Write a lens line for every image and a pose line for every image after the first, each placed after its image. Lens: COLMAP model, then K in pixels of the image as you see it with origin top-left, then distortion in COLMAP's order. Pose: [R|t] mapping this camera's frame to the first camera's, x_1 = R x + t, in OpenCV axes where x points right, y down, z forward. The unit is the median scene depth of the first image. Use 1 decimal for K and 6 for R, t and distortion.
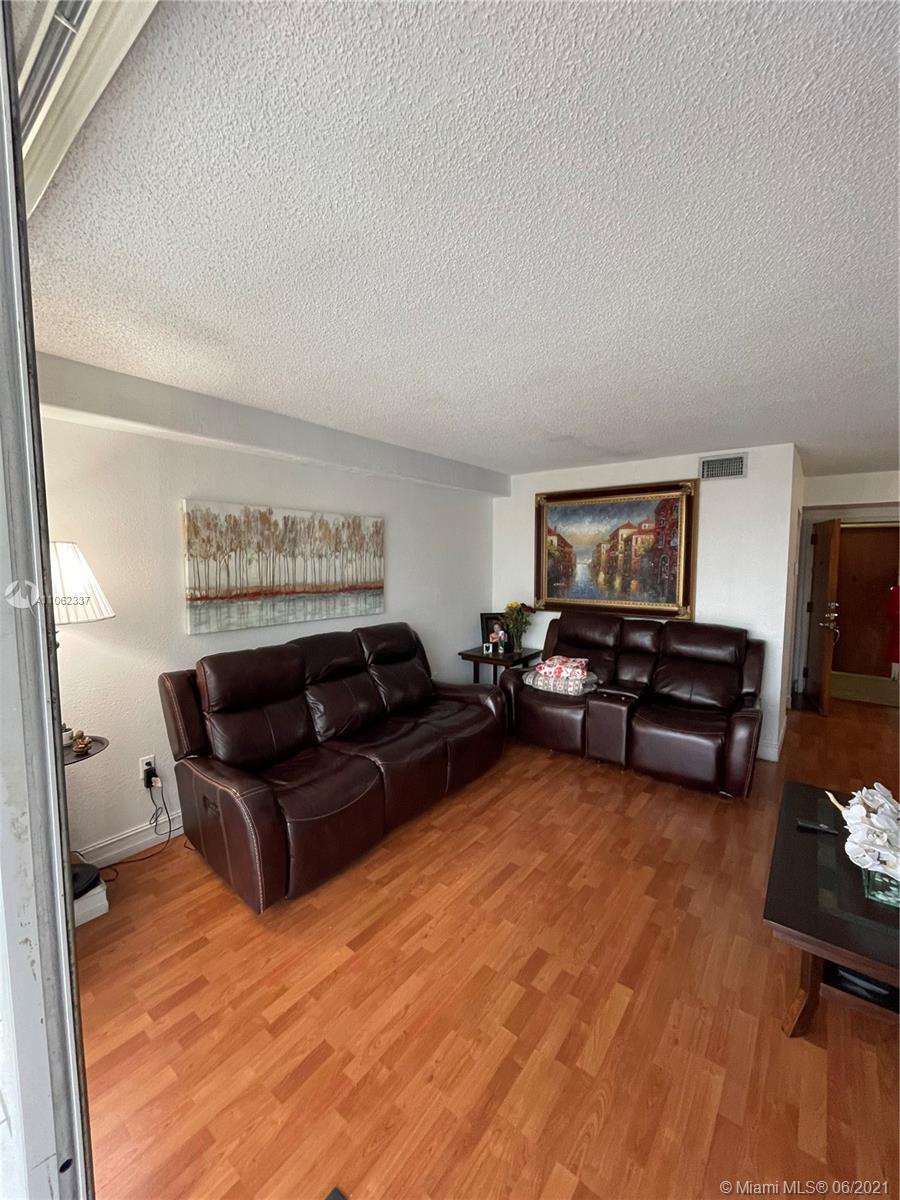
lens RADIAL K [[486.9, 0, 450.5], [0, 486.9, 596.6], [0, 0, 1]] dist [-0.006715, 0.002816]
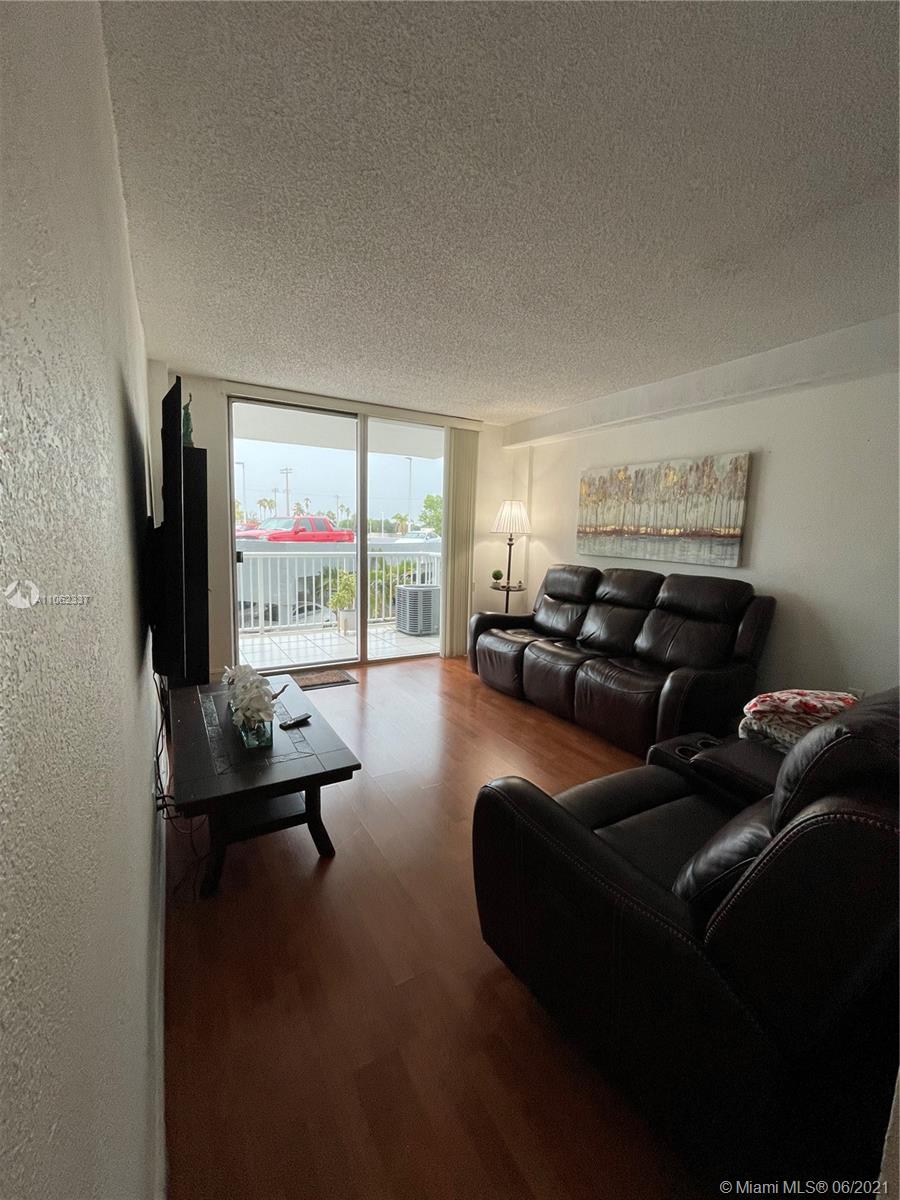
lens RADIAL K [[486.9, 0, 450.5], [0, 486.9, 596.6], [0, 0, 1]] dist [-0.006715, 0.002816]
pose [[-0.373513, 0.165758, -0.912695, 0.957801], [-0.042224, 0.979848, 0.195233, -0.069123], [0.926664, 0.111459, -0.358987, 0.992642]]
